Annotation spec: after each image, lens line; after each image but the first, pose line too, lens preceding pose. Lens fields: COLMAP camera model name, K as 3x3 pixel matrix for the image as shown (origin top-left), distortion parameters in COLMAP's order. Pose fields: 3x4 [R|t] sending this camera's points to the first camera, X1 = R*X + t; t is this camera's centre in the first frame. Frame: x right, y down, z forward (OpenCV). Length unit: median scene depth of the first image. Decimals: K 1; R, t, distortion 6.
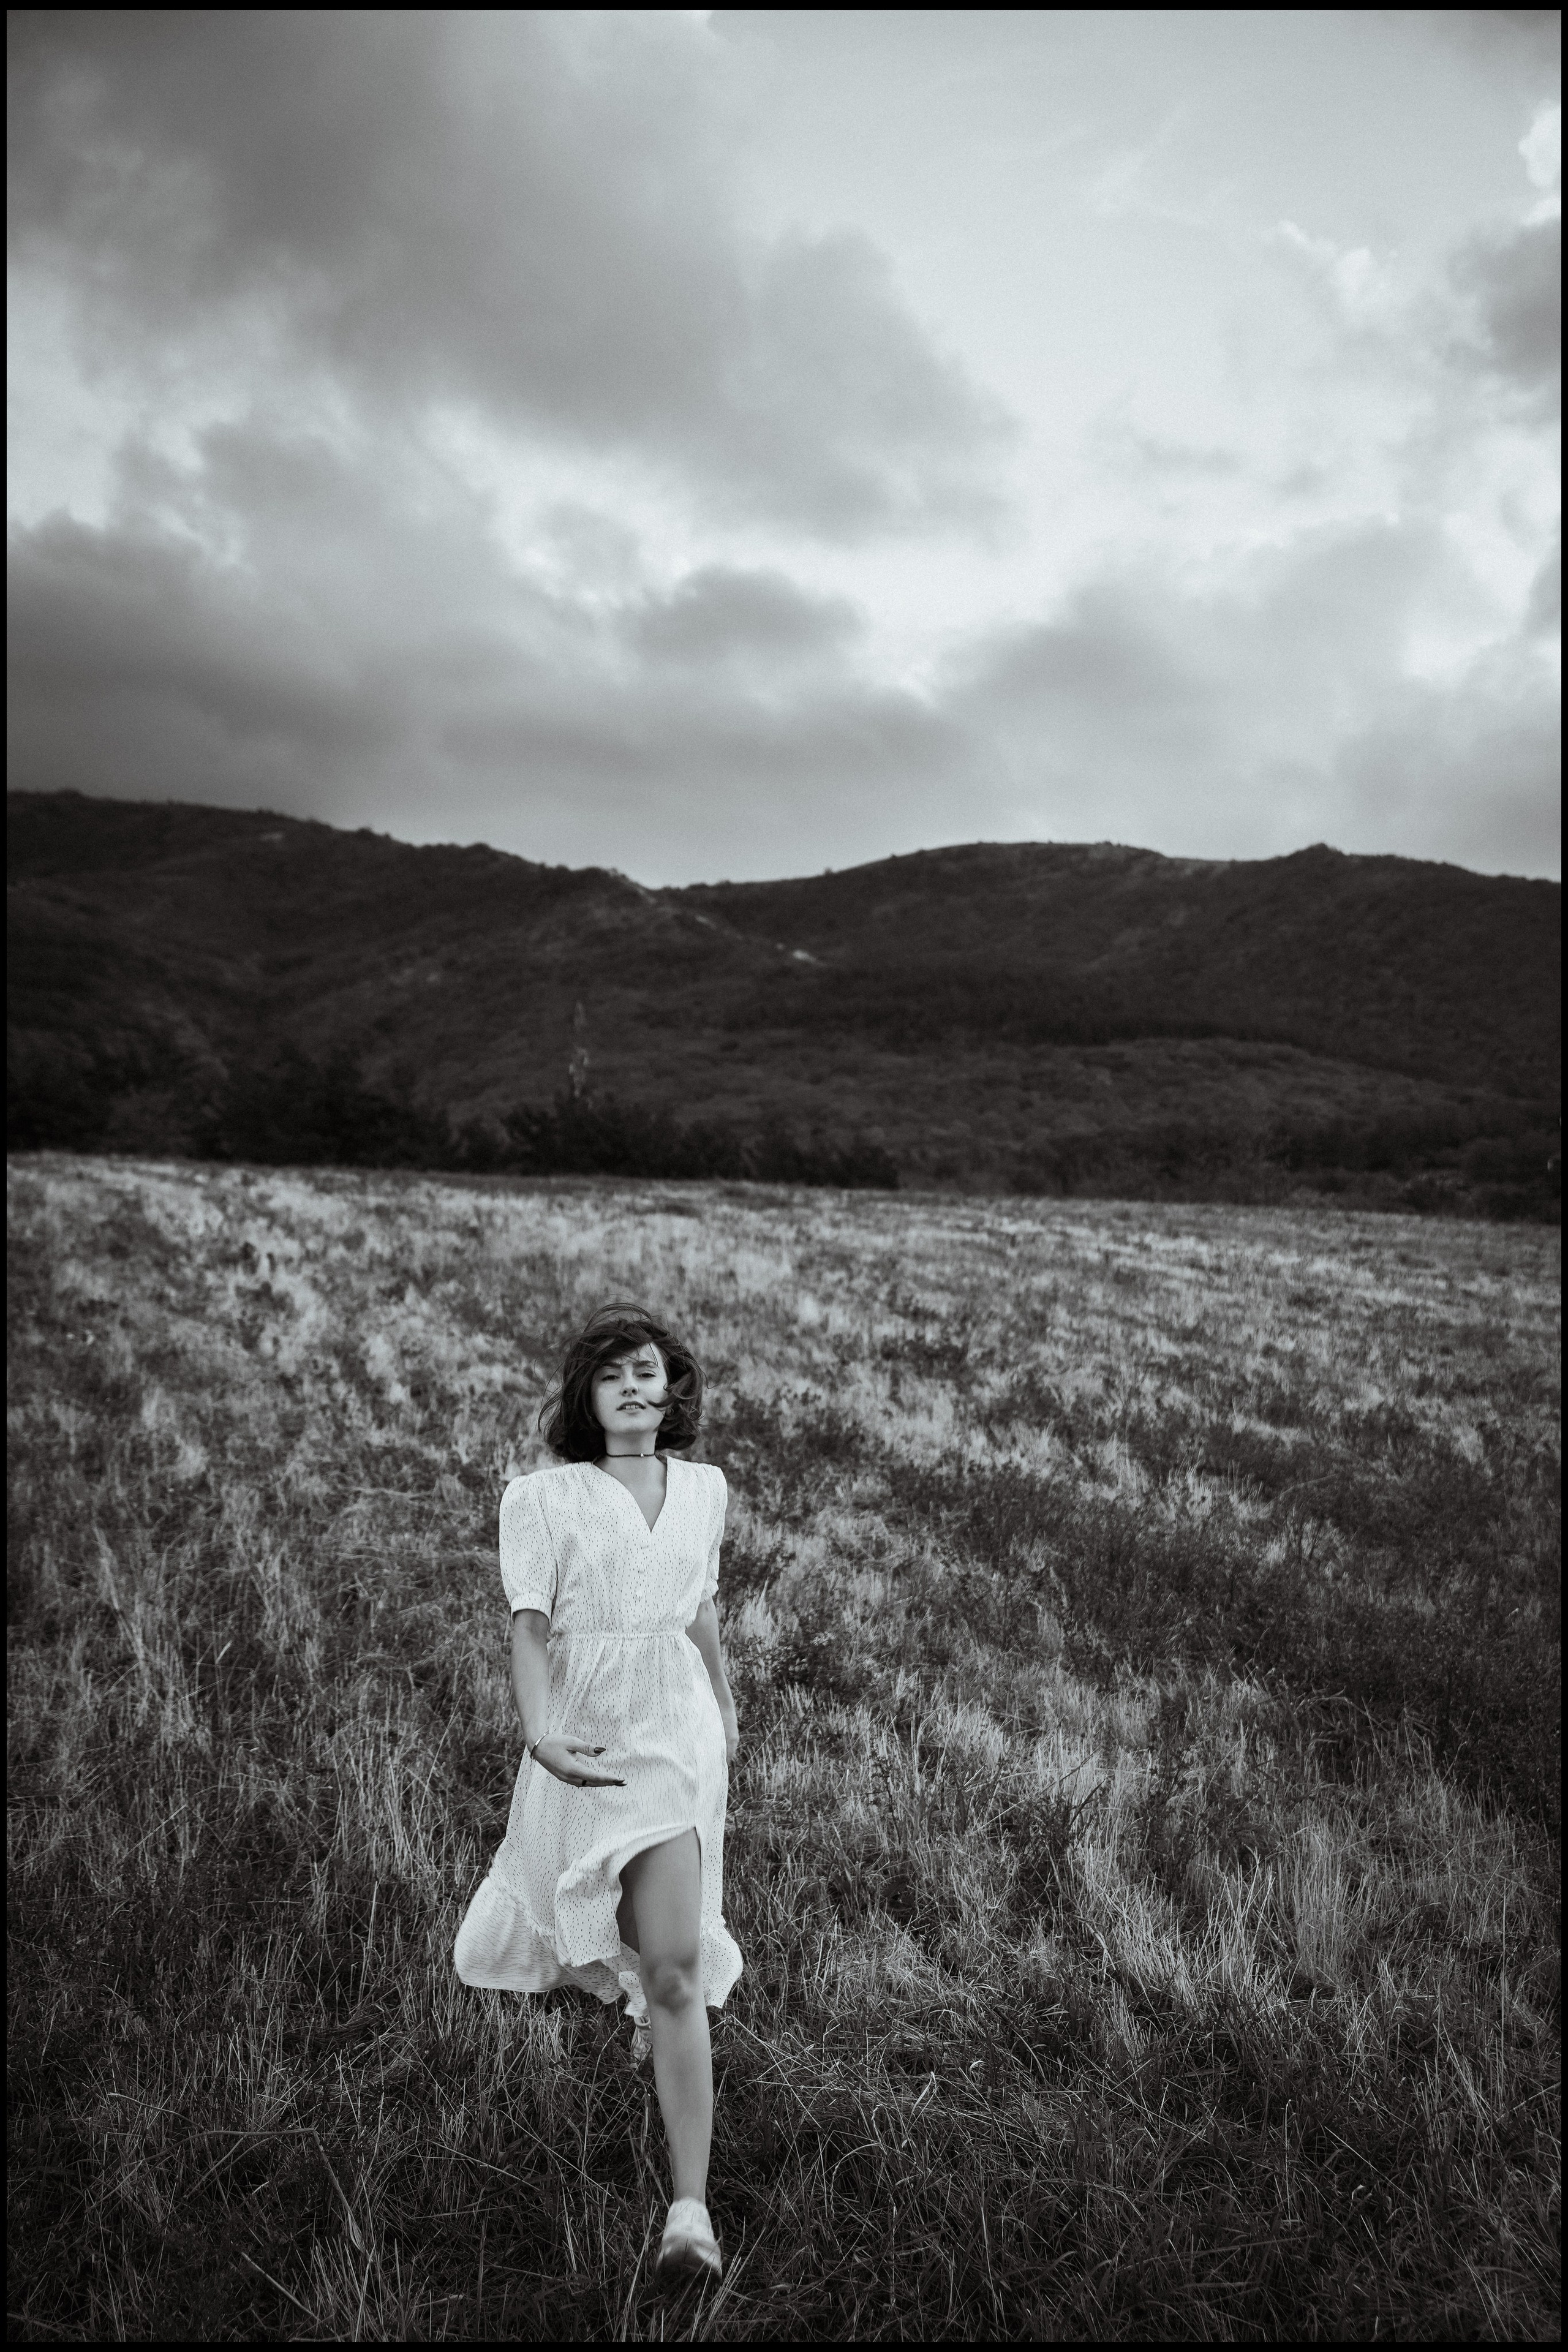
lens RADIAL K [[2117.9, 0, 784.0], [0, 2117.9, 1176.0], [0, 0, 1]] dist [-0.008147, -0.001804]
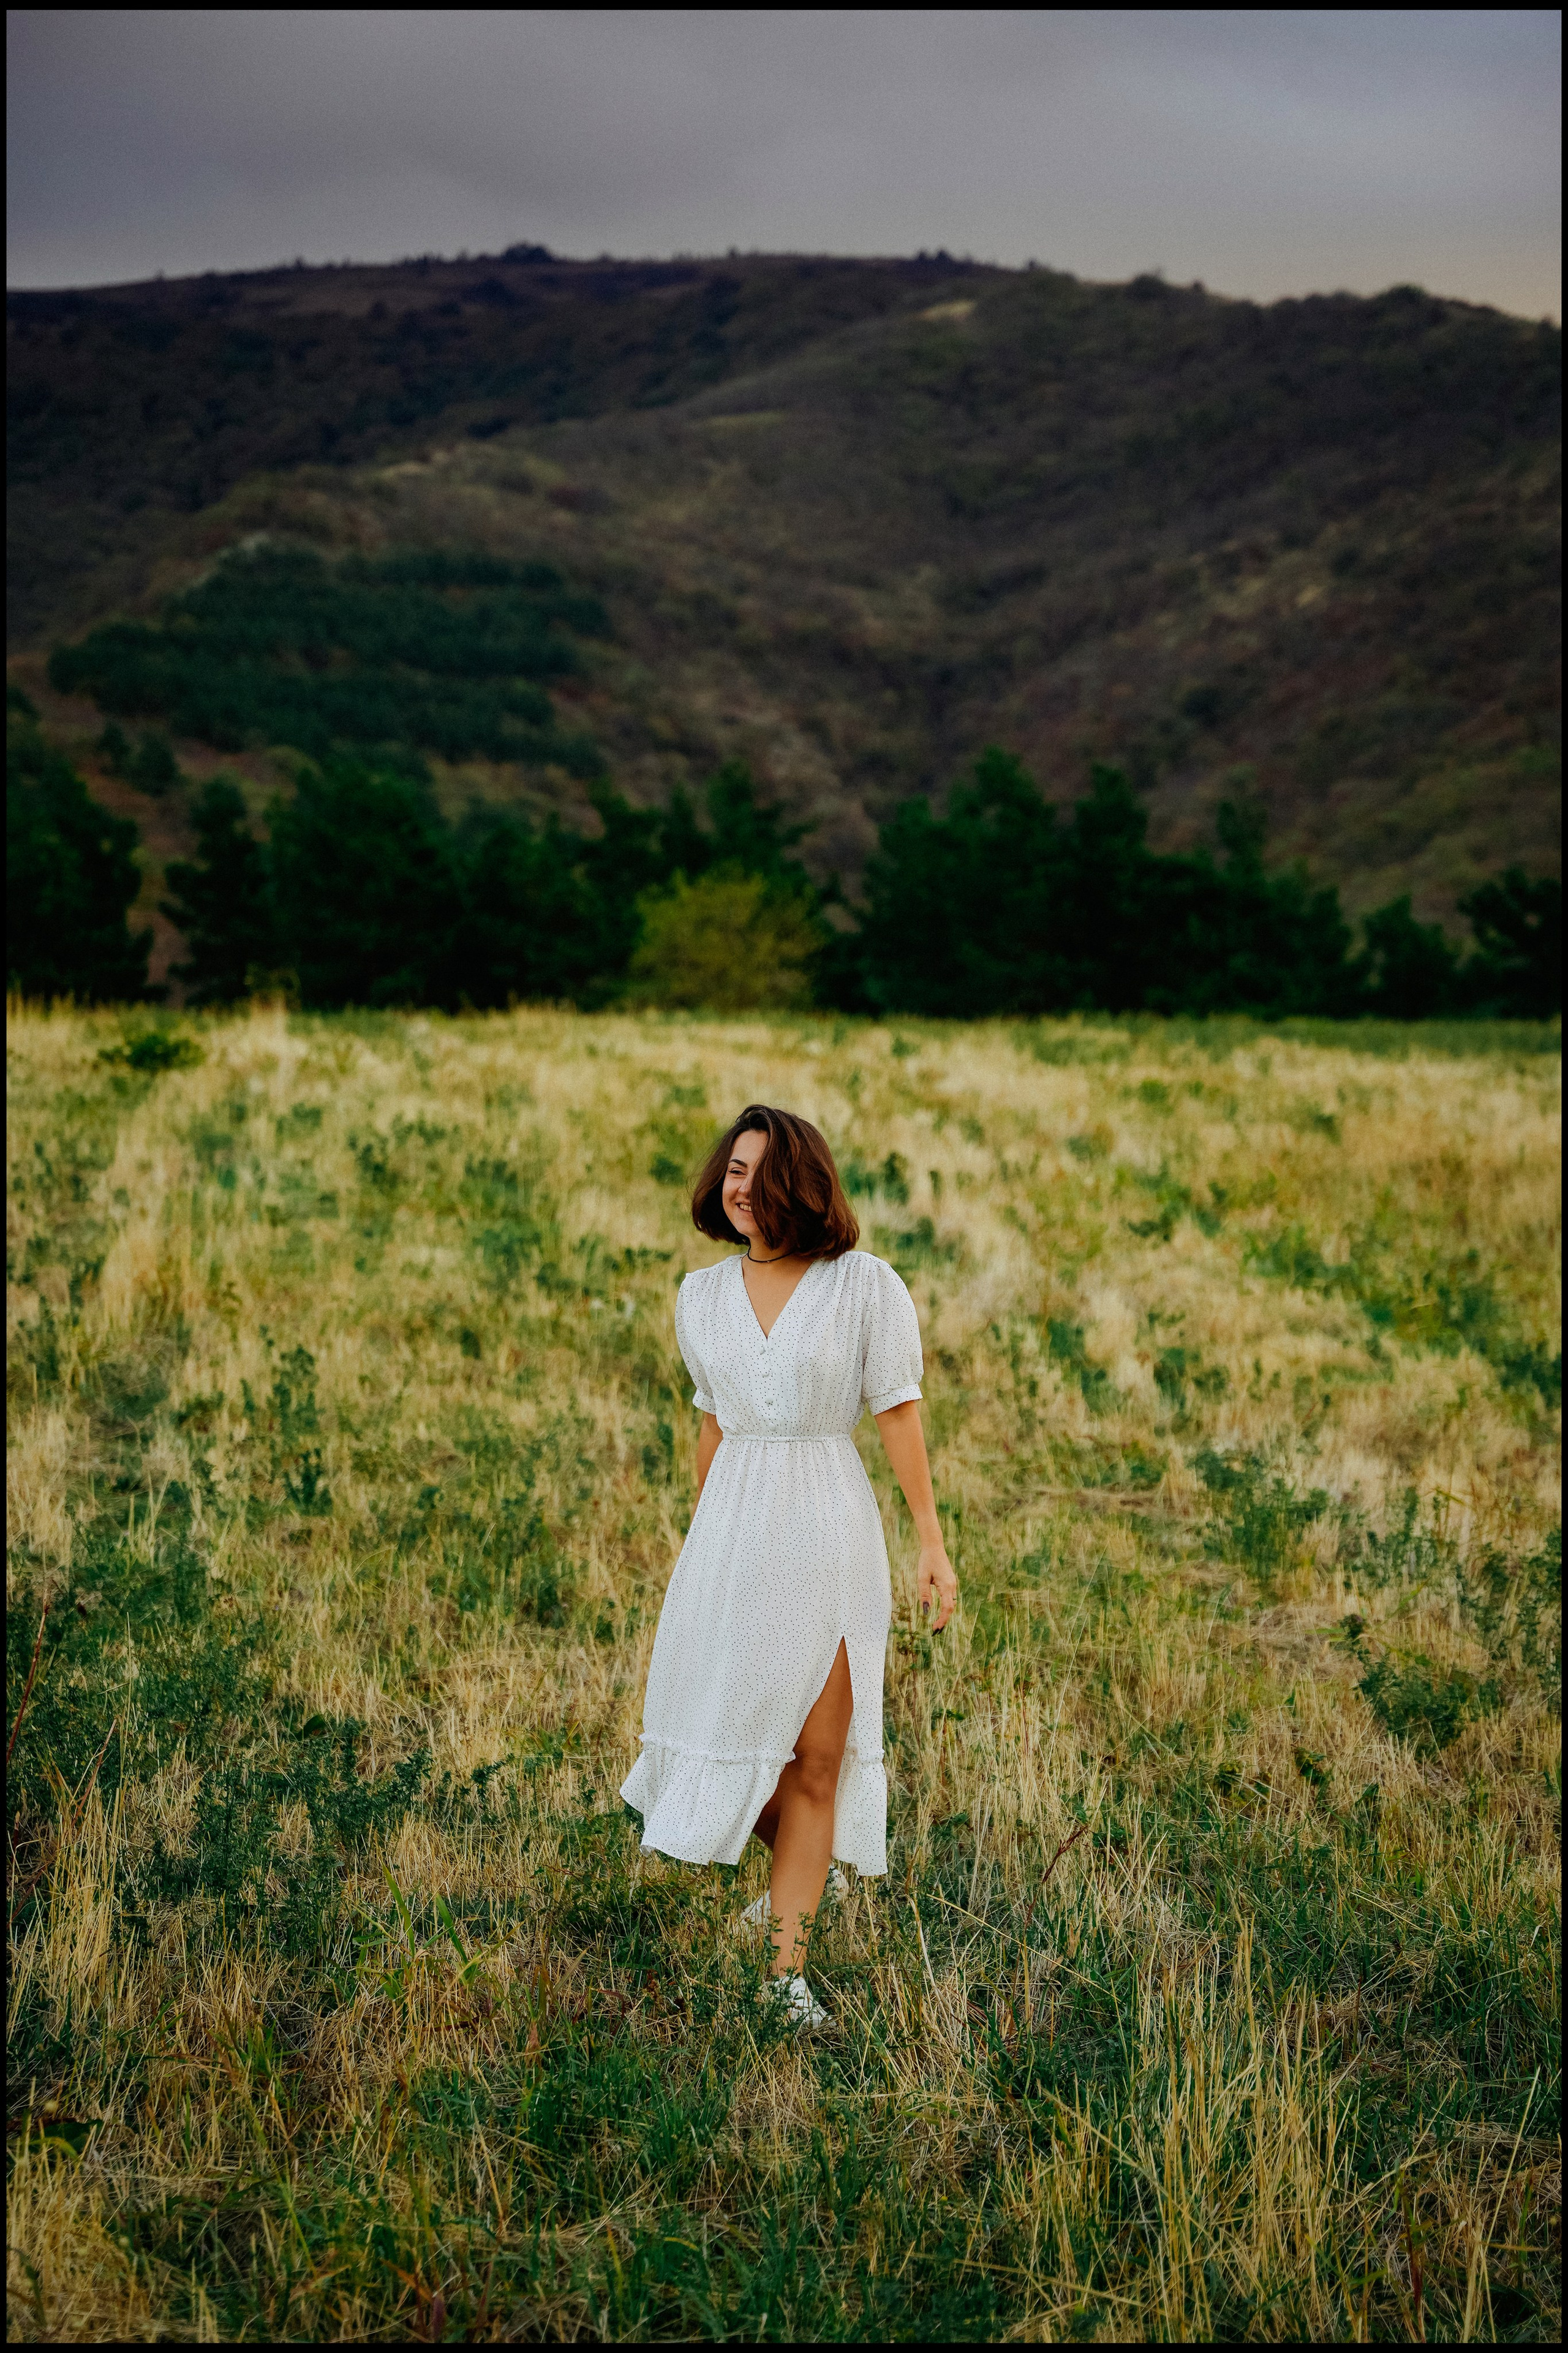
lens RADIAL K [[4764.2, 0, 784.0], [0, 4764.2, 1176.5], [0, 0, 1]] dist [0.000389, 0.126566]
pose [[0.960522, -0.034141, -0.276100, 0.067262], [0.042464, 0.998804, 0.024223, 0.008178], [0.274943, -0.034991, 0.960824, -0.216927]]
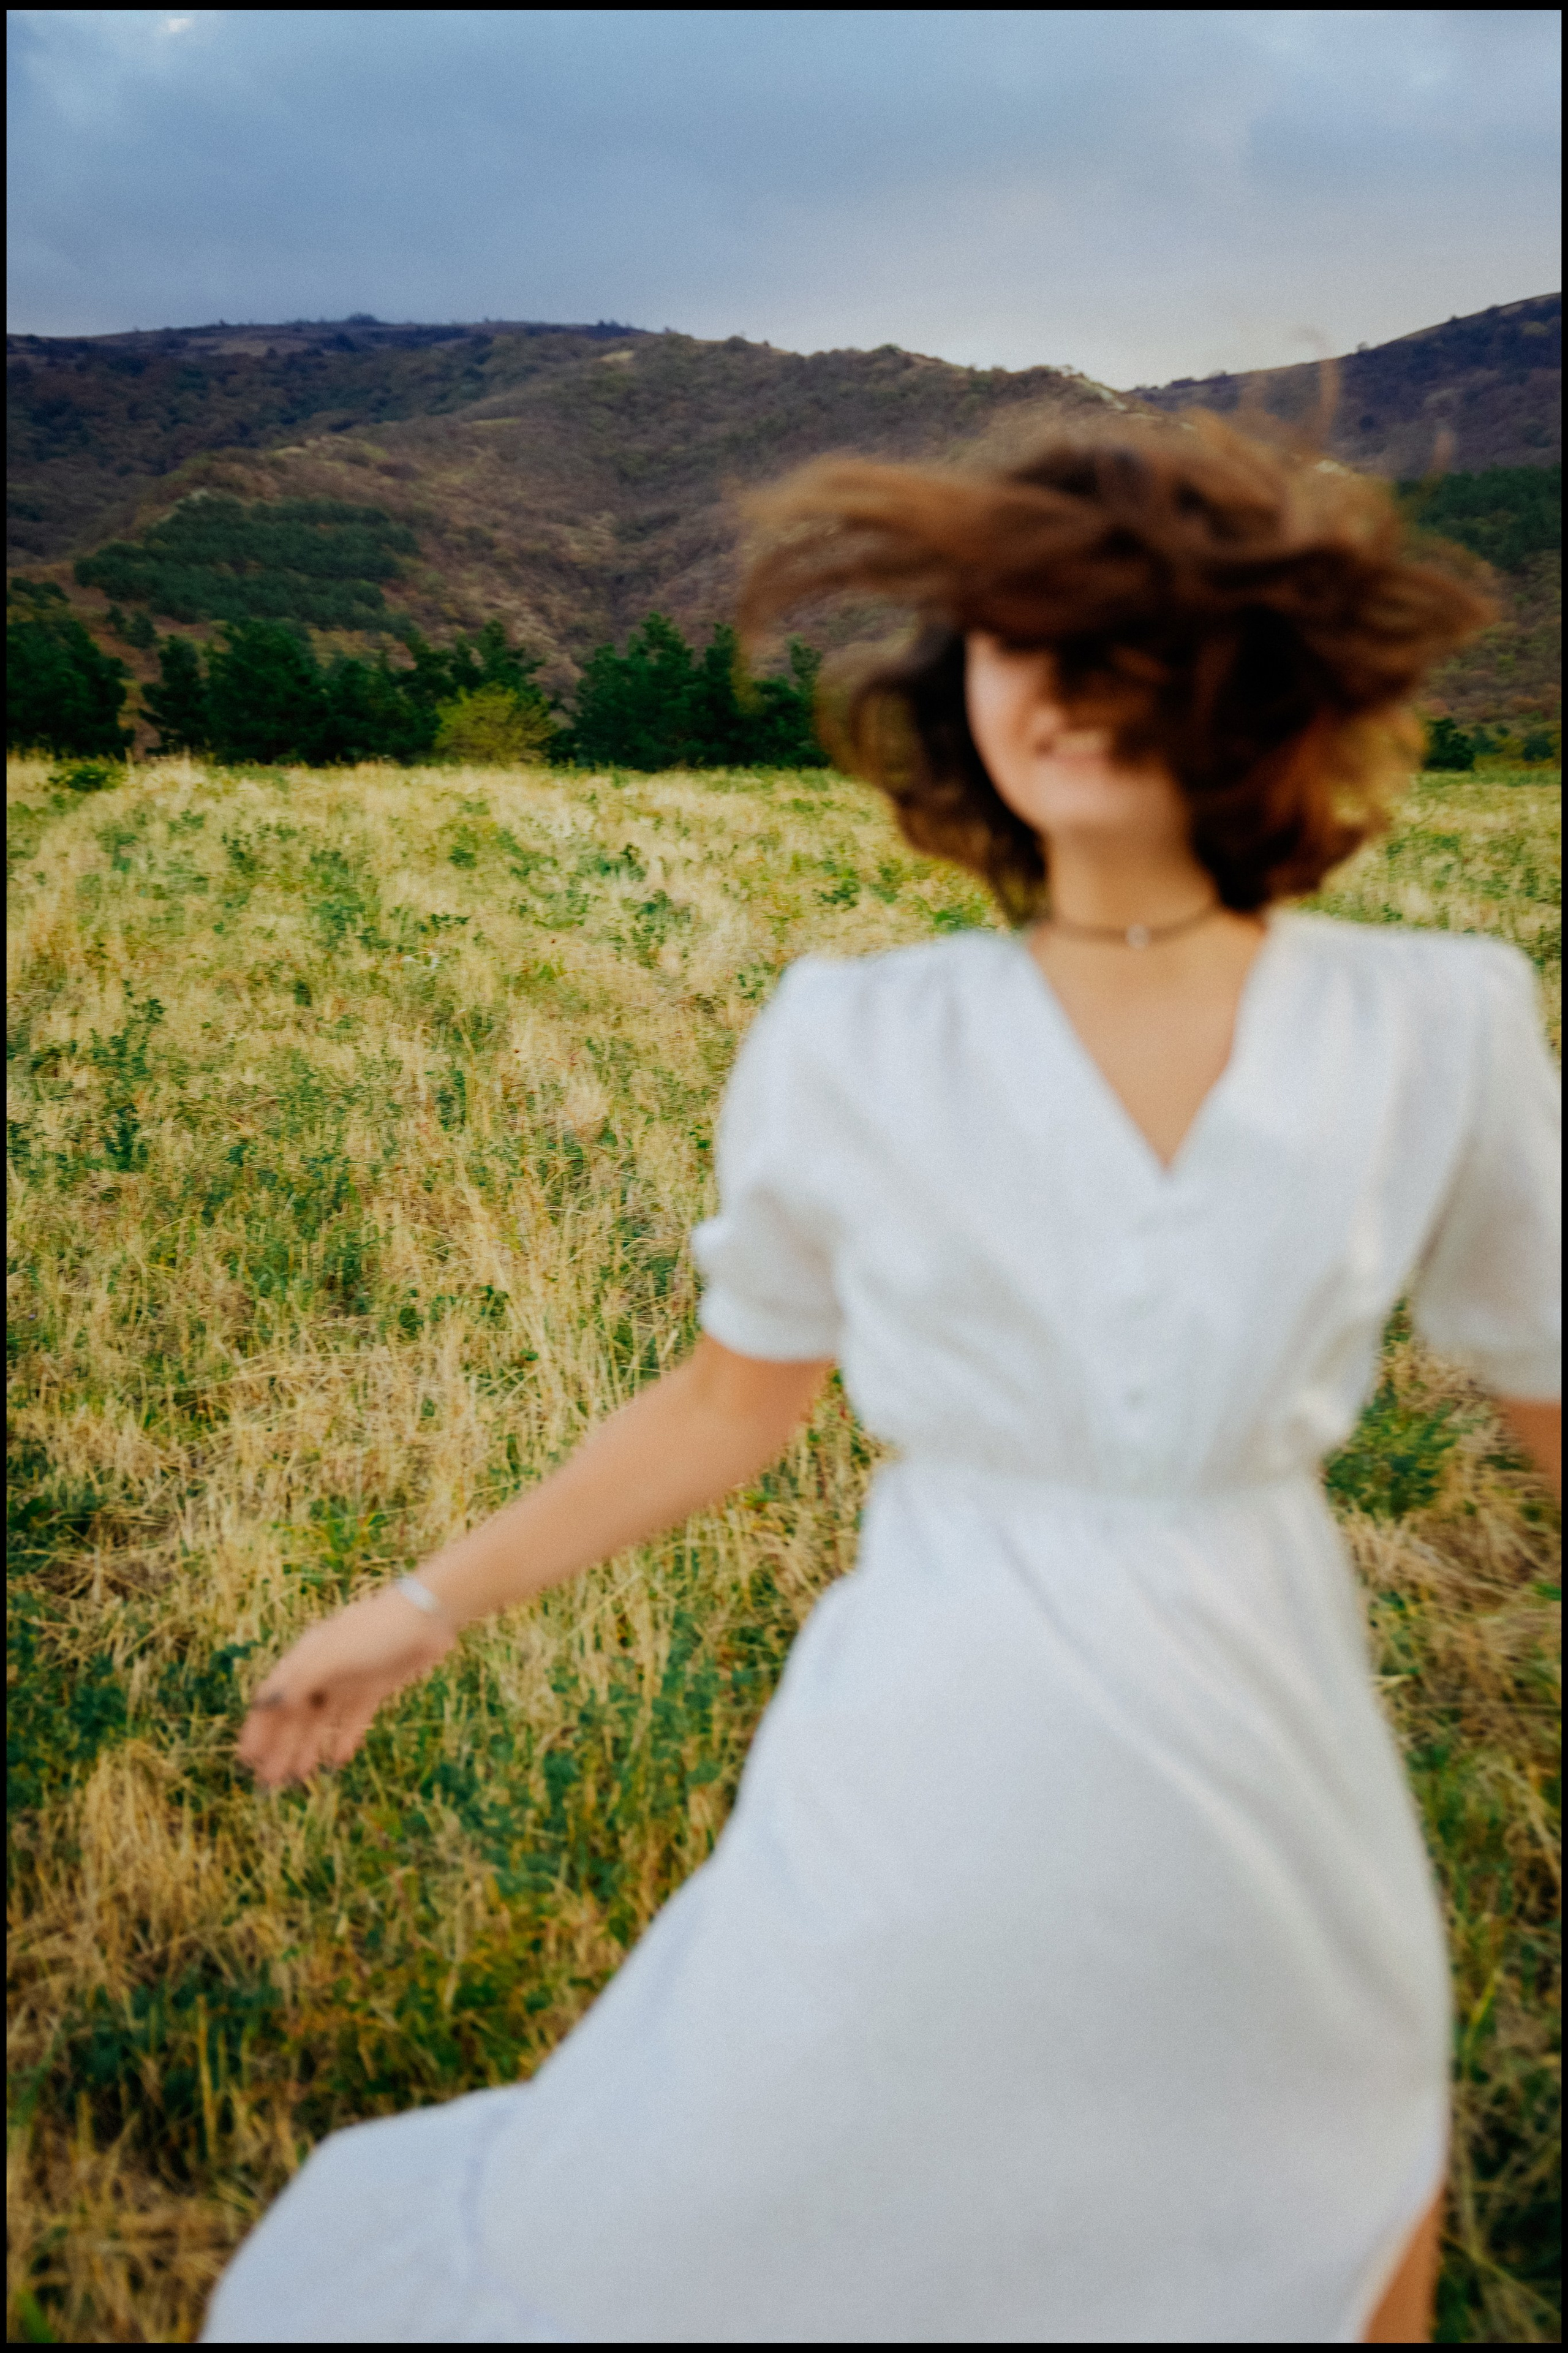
lens RADIAL K [[2751.2, 0, 784.0], [0, 2751.2, 1176.5], [0, 0, 1]] dist [0.011909, -0.037087]
pose [[0.981758, -0.019648, -0.189116, -0.025400], [0.045894, 0.989724, 0.135423, 0.022199], [0.184511, -0.141632, 0.972572, 0.070793]]
